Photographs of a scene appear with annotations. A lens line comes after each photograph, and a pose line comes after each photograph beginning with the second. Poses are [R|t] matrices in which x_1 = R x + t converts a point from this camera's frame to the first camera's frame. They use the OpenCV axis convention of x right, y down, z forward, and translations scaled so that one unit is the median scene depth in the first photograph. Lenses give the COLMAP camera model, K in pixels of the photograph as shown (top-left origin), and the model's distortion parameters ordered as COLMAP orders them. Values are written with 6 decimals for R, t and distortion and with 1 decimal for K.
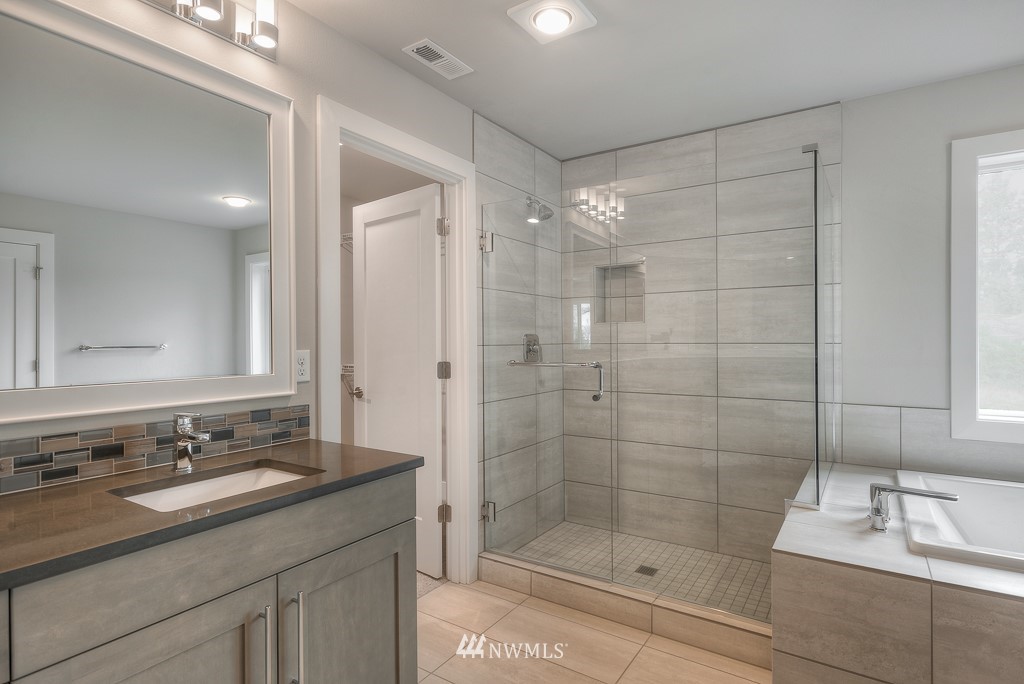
lens RADIAL K [[531.2, 0, 511.0], [0, 531.2, 338.9], [0, 0, 1]] dist [0.006558, 0.001868]
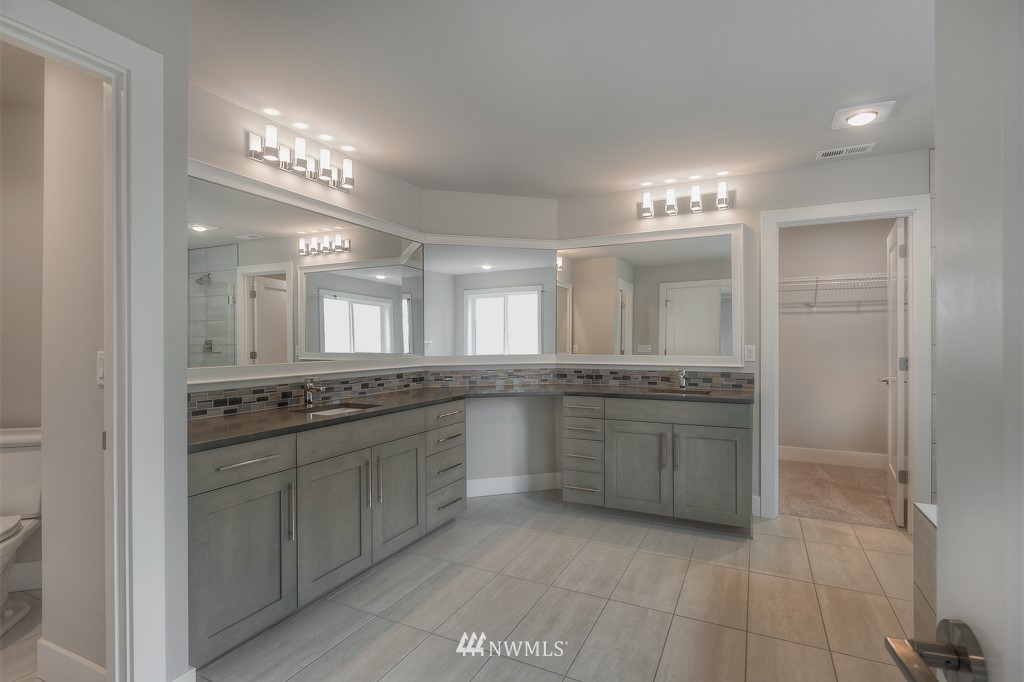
lens RADIAL K [[481.2, 0, 514.8], [0, 481.2, 342.1], [0, 0, 1]] dist [-0.004952, 0.000780]
pose [[0.123949, 0.006764, -0.992266, 0.985314], [-0.000016, 0.999977, 0.006815, -0.002488], [0.992289, -0.000829, 0.123946, -0.070005]]
